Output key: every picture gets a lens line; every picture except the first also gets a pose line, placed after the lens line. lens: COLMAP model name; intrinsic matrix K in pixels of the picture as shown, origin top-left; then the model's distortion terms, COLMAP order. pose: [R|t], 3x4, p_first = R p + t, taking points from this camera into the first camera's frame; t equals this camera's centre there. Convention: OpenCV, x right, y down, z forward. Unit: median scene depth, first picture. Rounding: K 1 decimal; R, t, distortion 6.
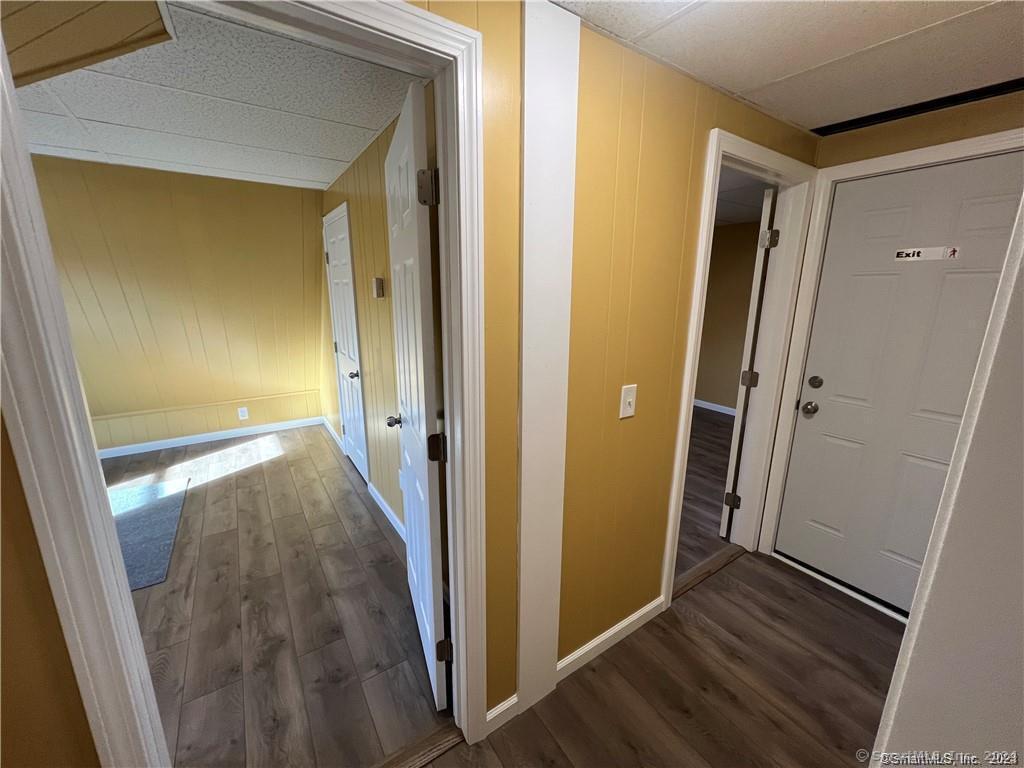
lens RADIAL K [[409.9, 0, 512.5], [0, 409.9, 385.9], [0, 0, 1]] dist [-0.001752, 0.000682]
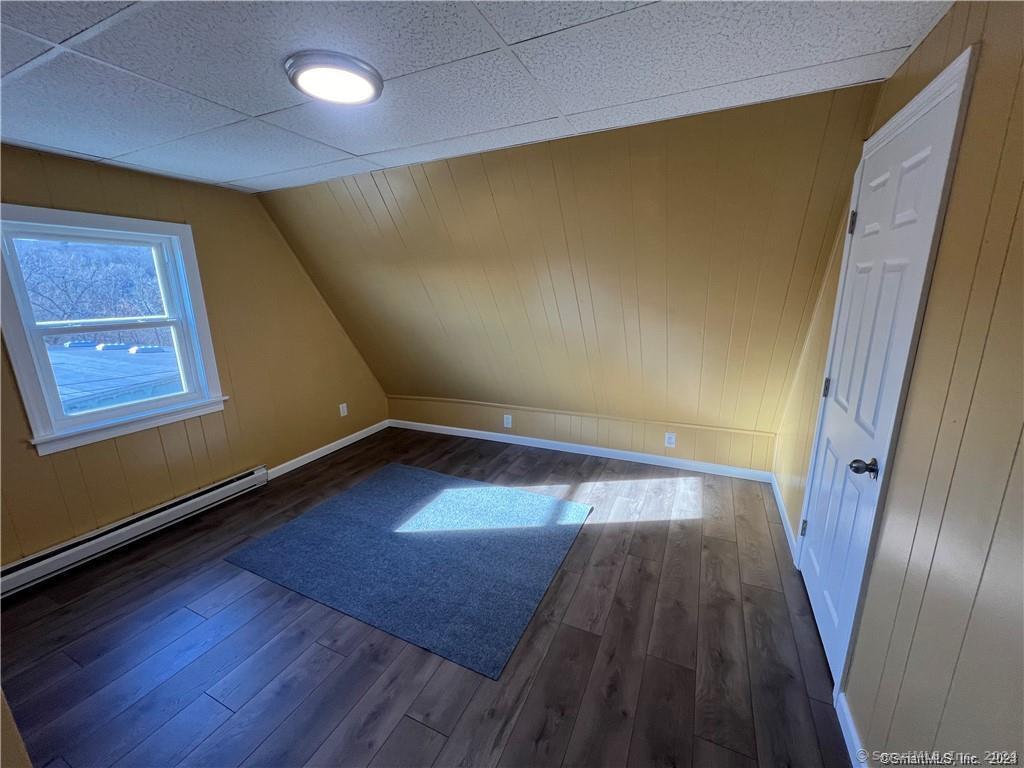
lens RADIAL K [[409.9, 0, 512.5], [0, 409.9, 385.9], [0, 0, 1]] dist [-0.001752, 0.000682]
pose [[0.512493, 0.182136, -0.839153, -0.197606], [-0.173936, 0.979007, 0.106264, -0.086873], [0.840890, 0.091500, 0.533415, 0.373417]]
